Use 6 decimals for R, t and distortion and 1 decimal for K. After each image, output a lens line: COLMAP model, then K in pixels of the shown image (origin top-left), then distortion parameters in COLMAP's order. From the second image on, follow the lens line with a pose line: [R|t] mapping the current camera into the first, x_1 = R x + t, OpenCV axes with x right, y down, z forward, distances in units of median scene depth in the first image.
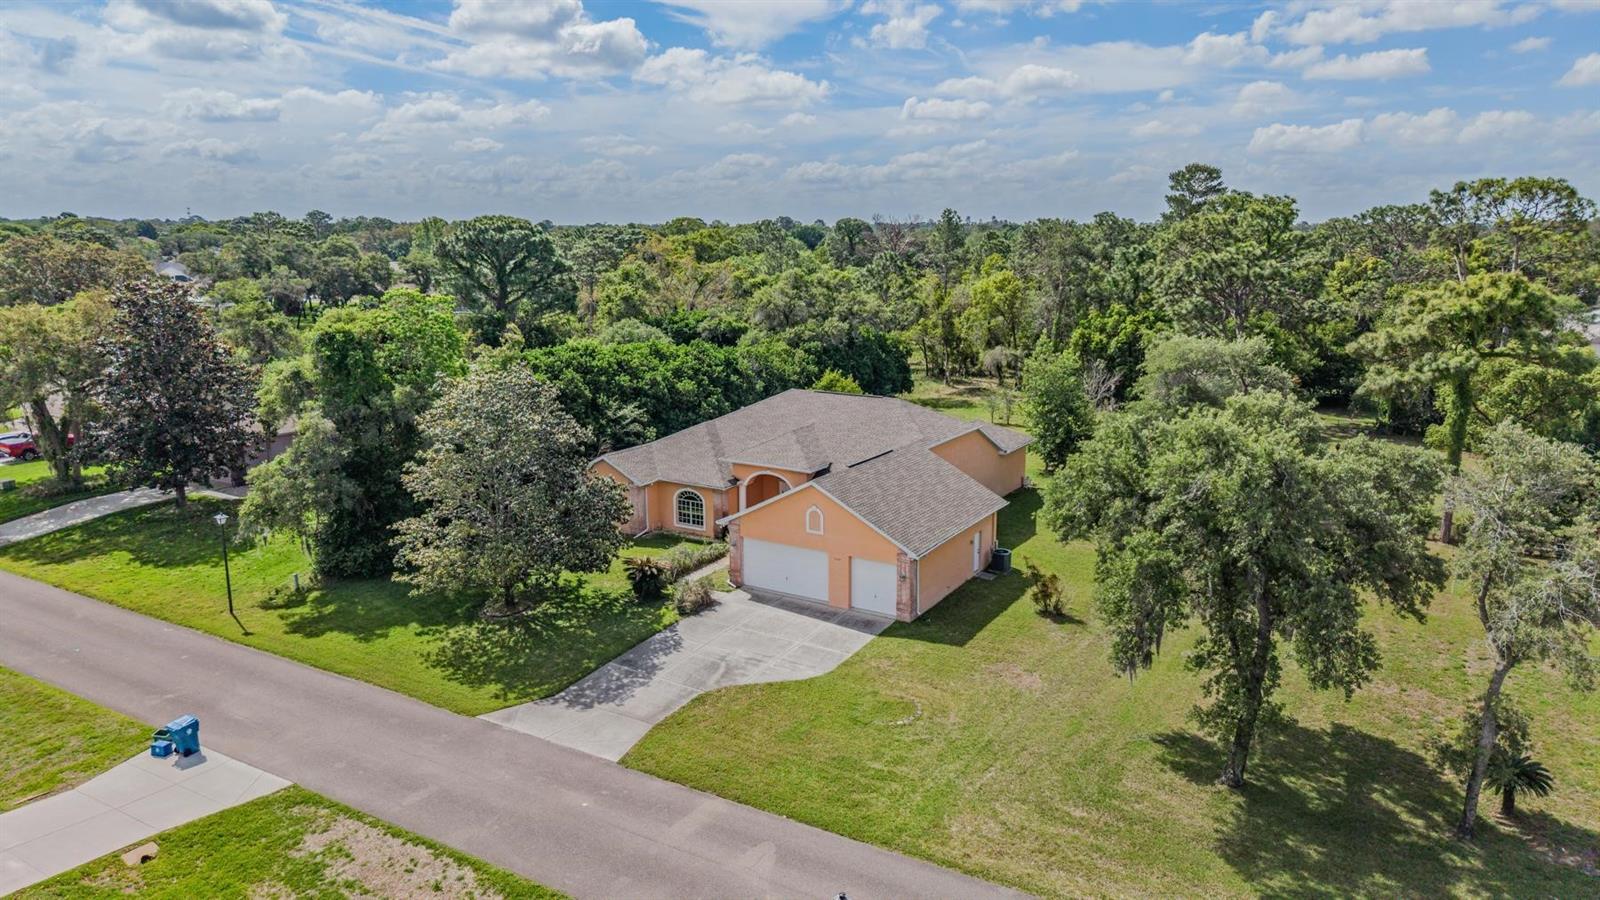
lens RADIAL K [[1072.4, 0, 800.0], [0, 1072.4, 450.0], [0, 0, 1]] dist [0.000395, -0.000032]
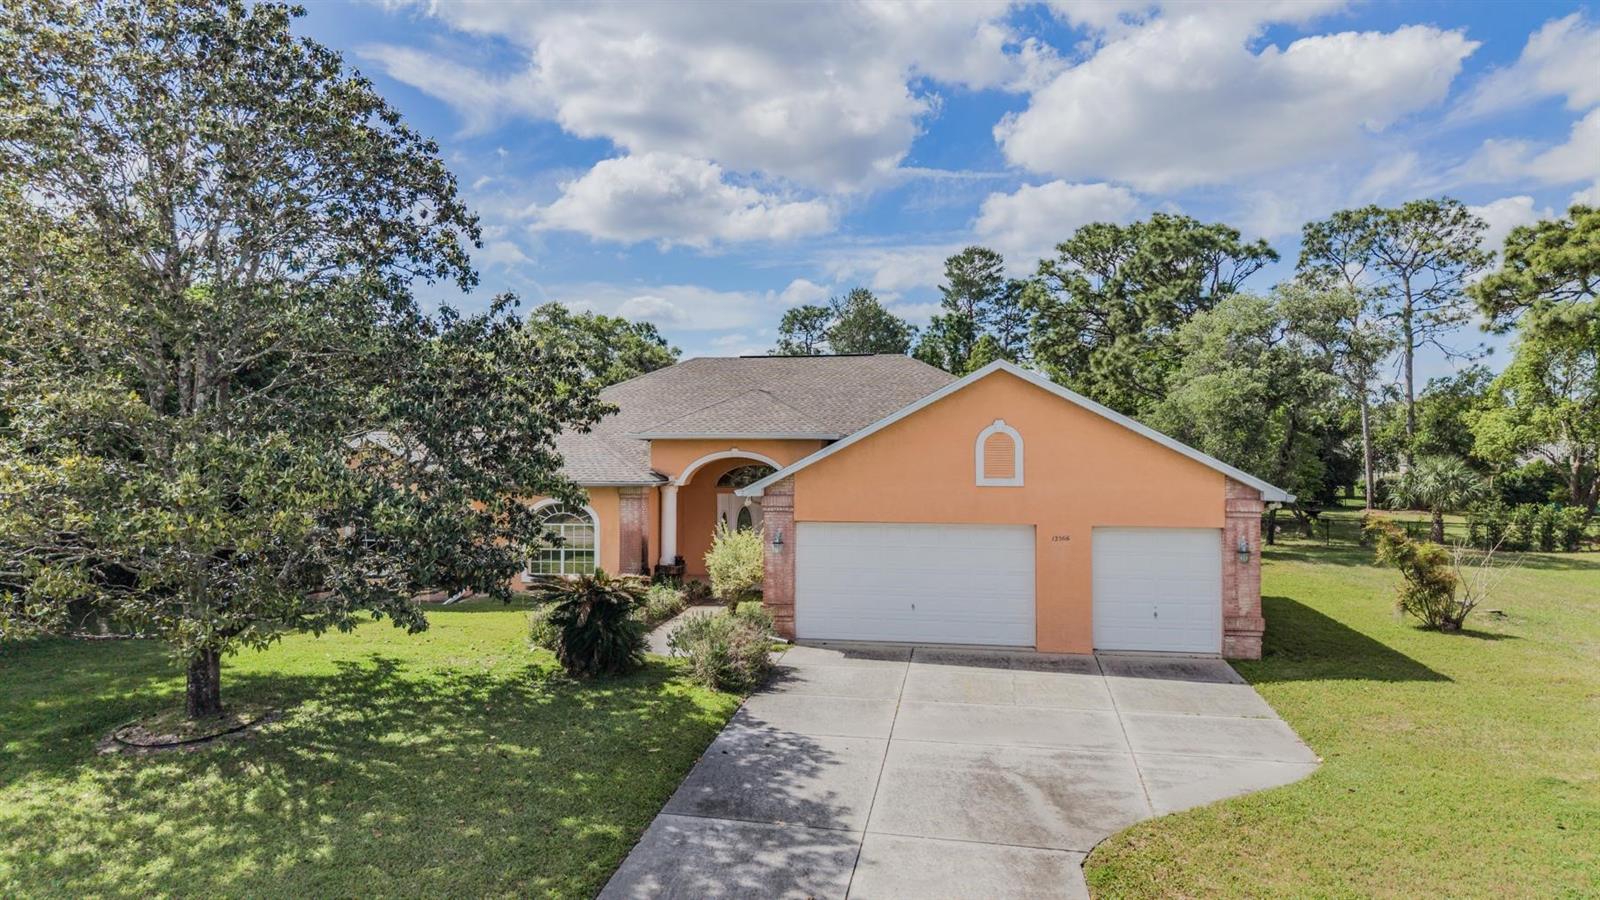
lens RADIAL K [[1090.7, 0, 798.2], [0, 1090.7, 434.1], [0, 0, 1]] dist [0.002189, 0.002133]
pose [[0.930903, 0.008984, 0.365155, -0.223725], [0.071321, 0.975985, -0.205833, 0.142622], [-0.358235, 0.217654, 0.907906, 0.614972]]
